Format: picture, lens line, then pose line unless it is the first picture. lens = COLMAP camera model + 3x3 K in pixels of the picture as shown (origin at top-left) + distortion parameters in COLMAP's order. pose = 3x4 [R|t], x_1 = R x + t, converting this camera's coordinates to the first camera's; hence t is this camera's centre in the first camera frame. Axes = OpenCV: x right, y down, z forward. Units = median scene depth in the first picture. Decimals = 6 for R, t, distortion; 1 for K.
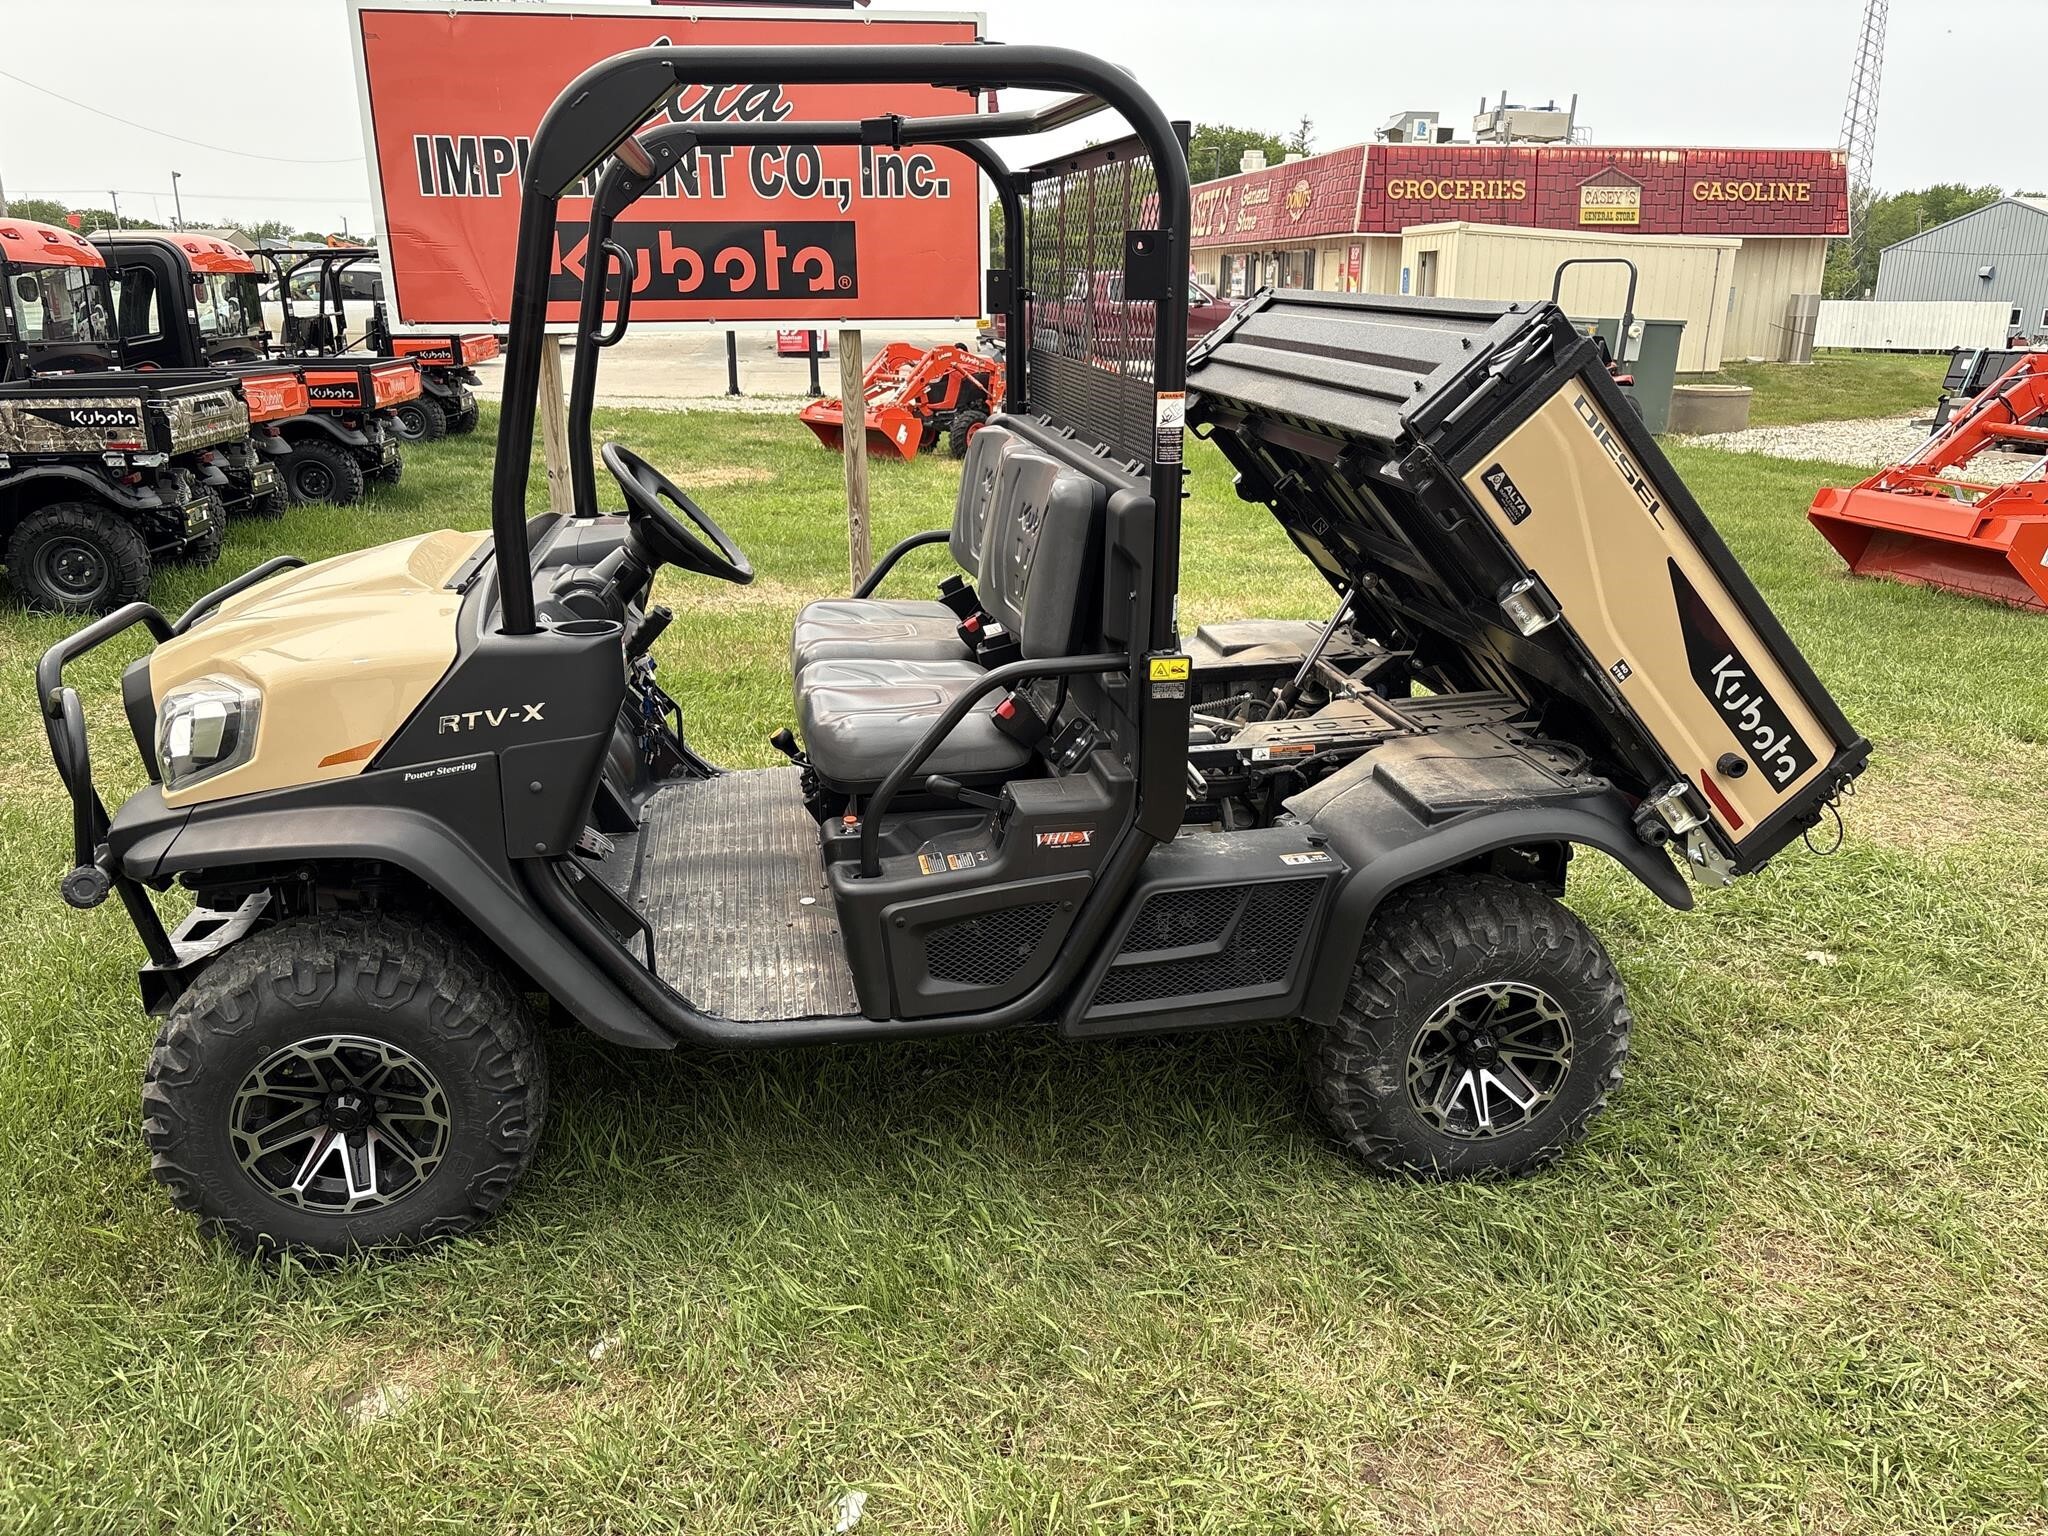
lens RADIAL K [[1567.8, 0, 1037.3], [0, 1567.8, 775.5], [0, 0, 1]] dist [0.039483, -0.041289]
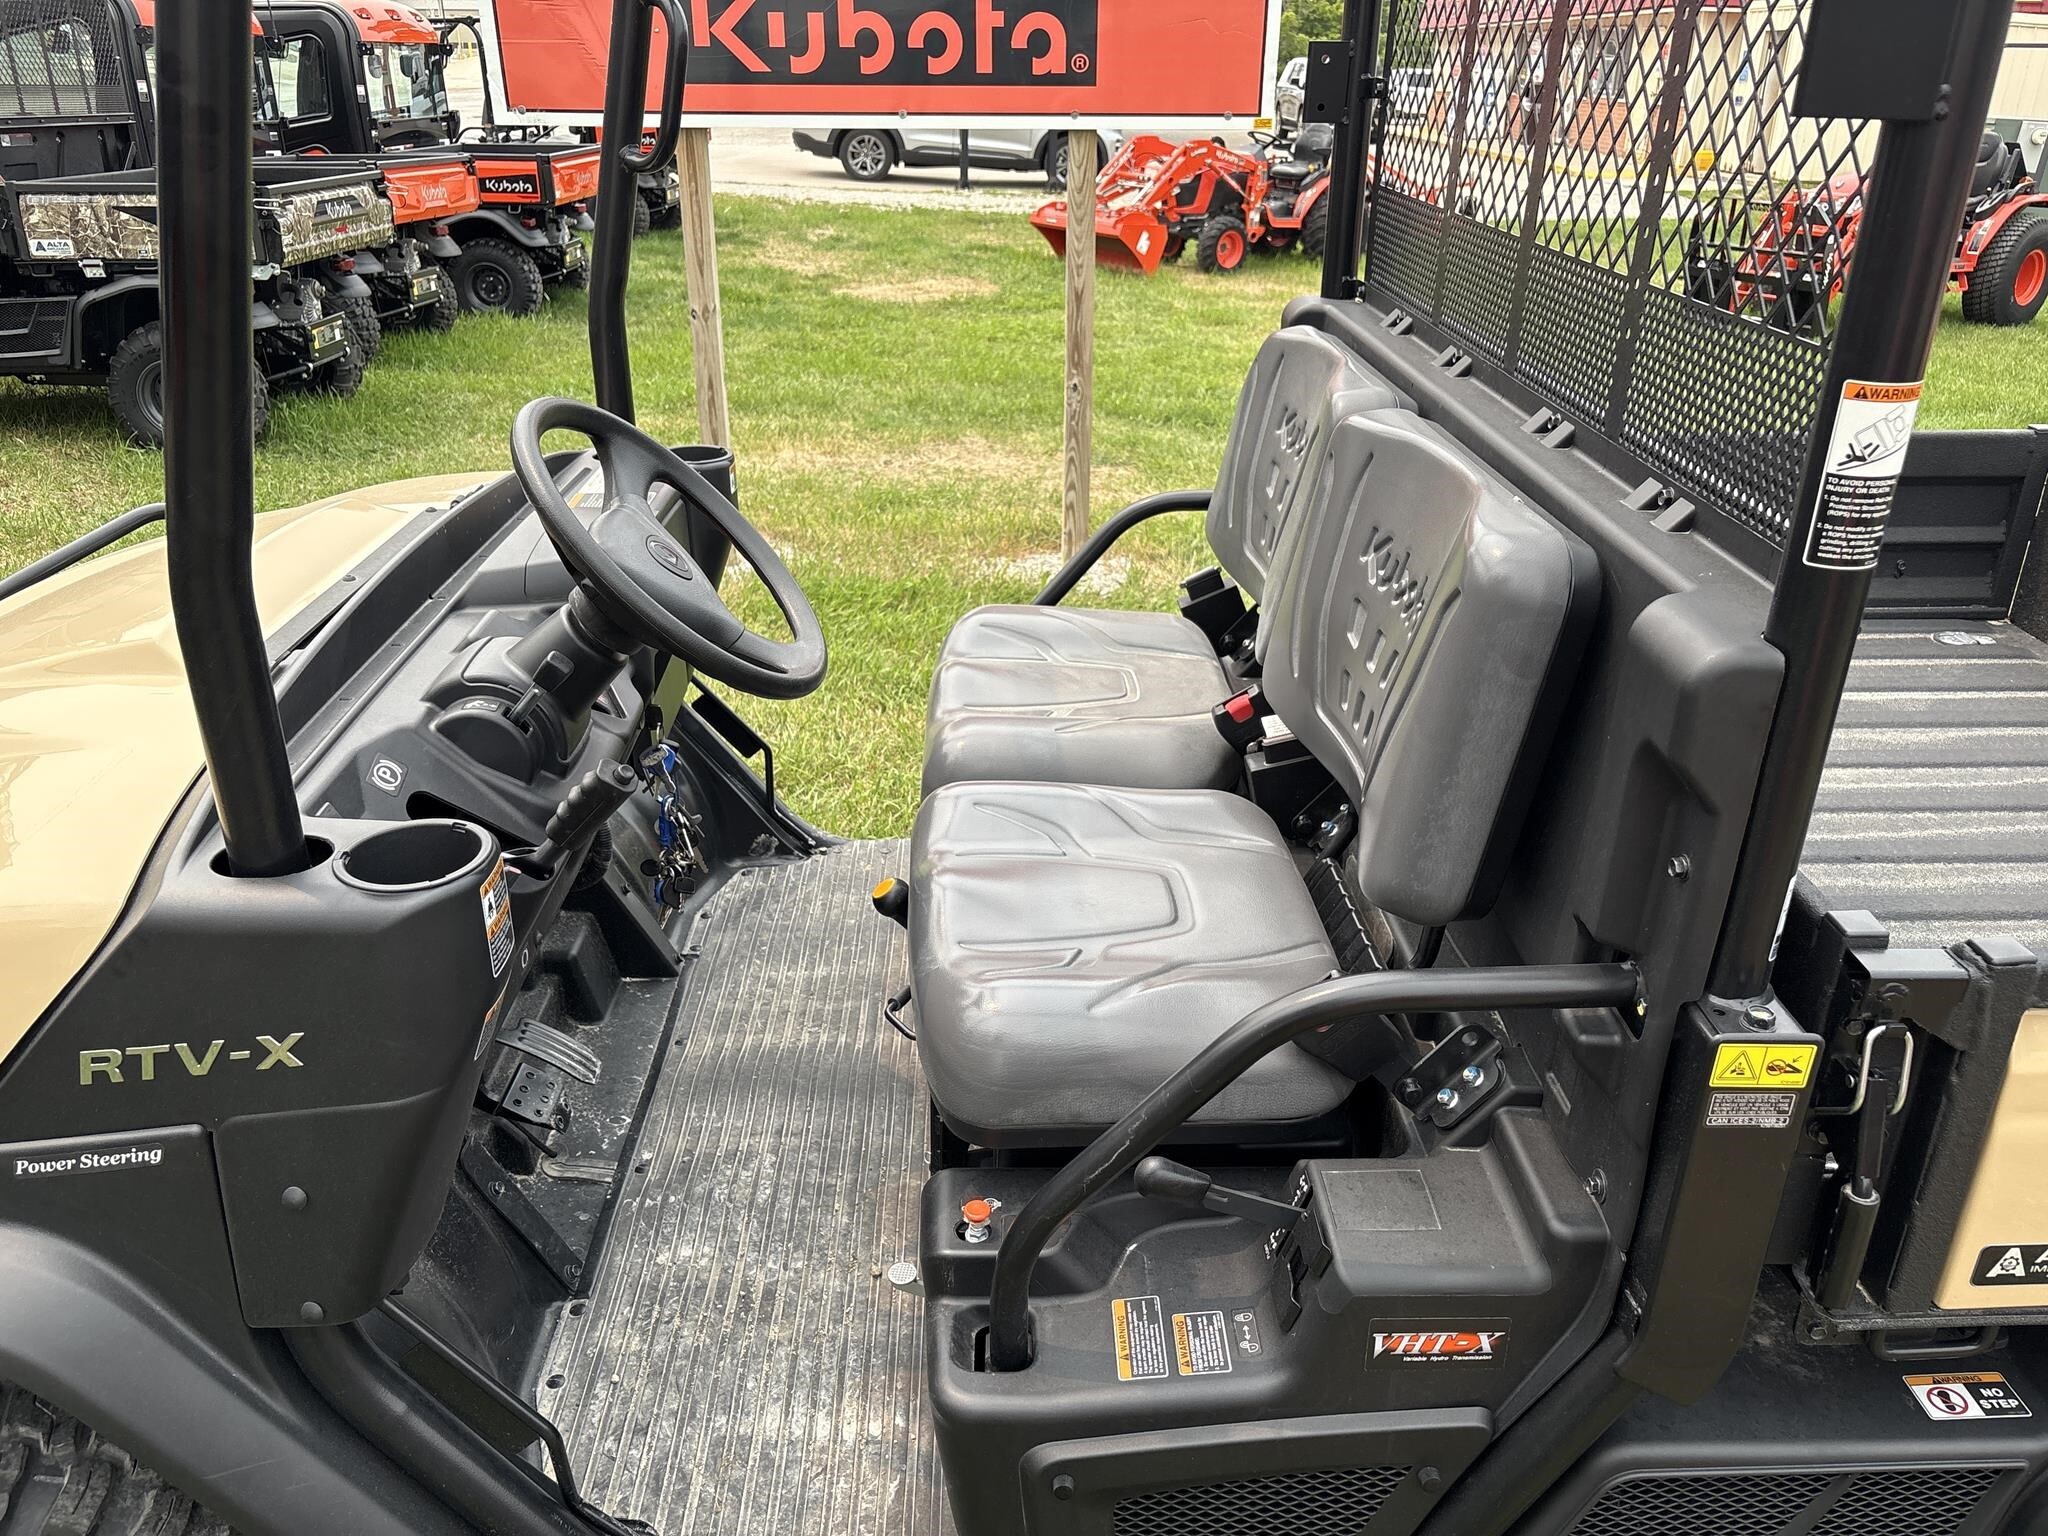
lens RADIAL K [[1567.8, 0, 1022.4], [0, 1567.8, 764.2], [0, 0, 1]] dist [0.039483, -0.041289]
pose [[0.987412, 0.074205, -0.139683, -0.021520], [-0.057701, 0.991252, 0.118704, -0.075199], [0.147269, -0.109150, 0.983055, 0.239504]]
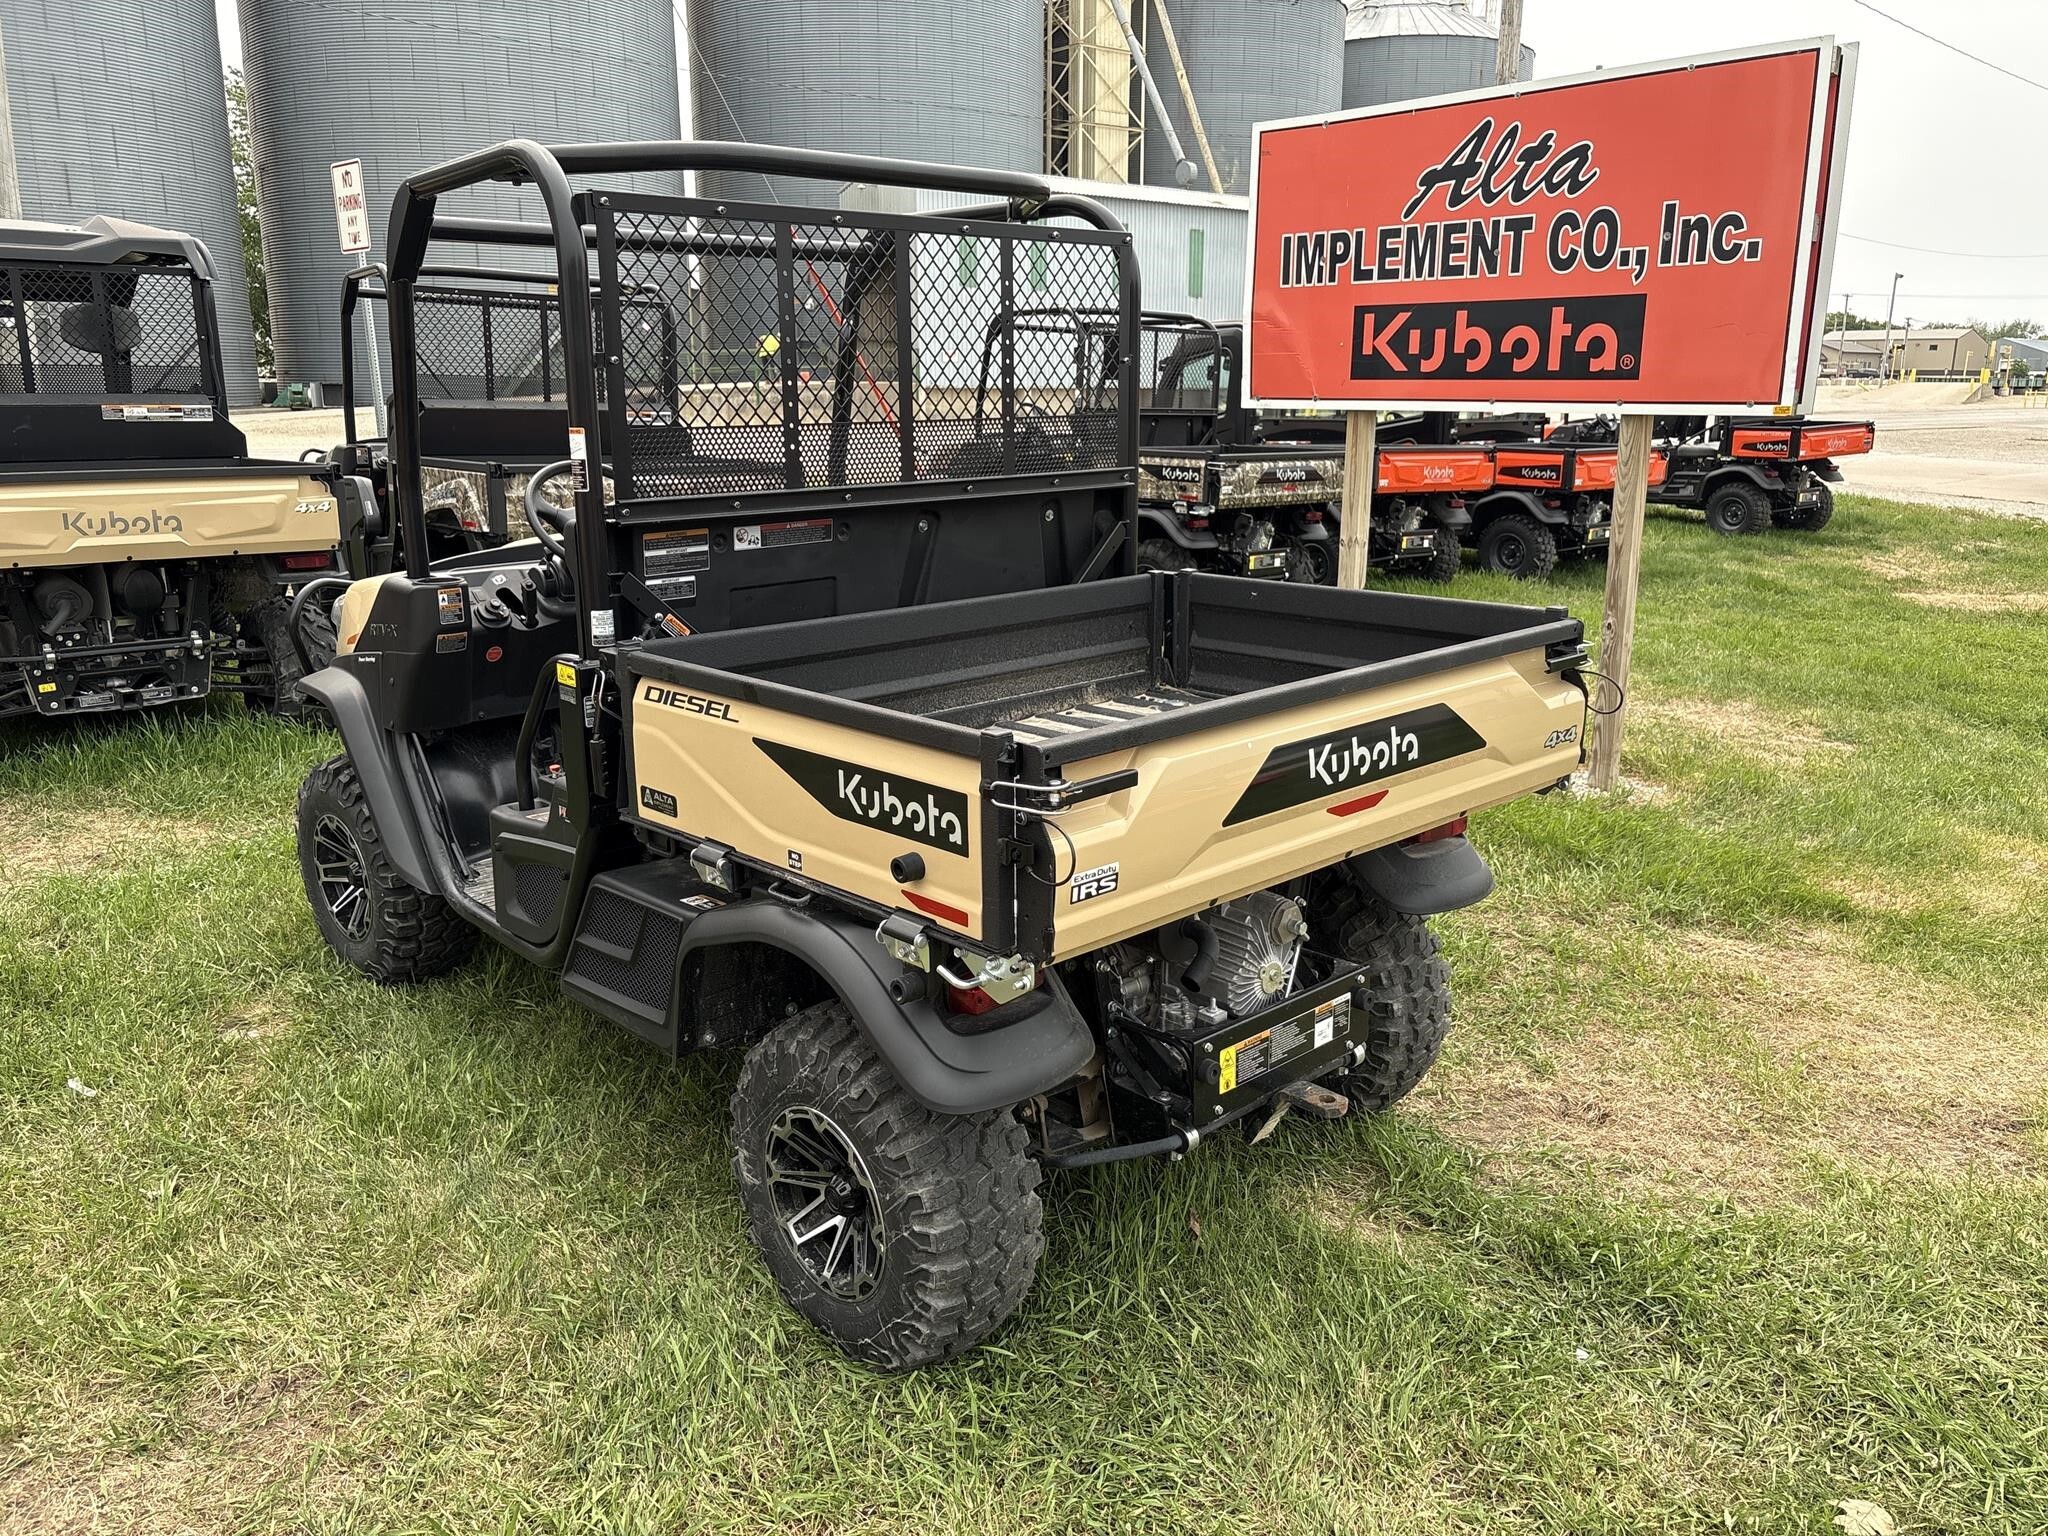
lens RADIAL K [[1567.8, 0, 1018.9], [0, 1567.8, 766.5], [0, 0, 1]] dist [0.039483, -0.041289]
pose [[0.547086, 0.206775, -0.811136, 0.482818], [-0.258179, 0.963450, 0.071470, -0.069209], [0.796267, 0.170318, 0.580474, 0.255077]]
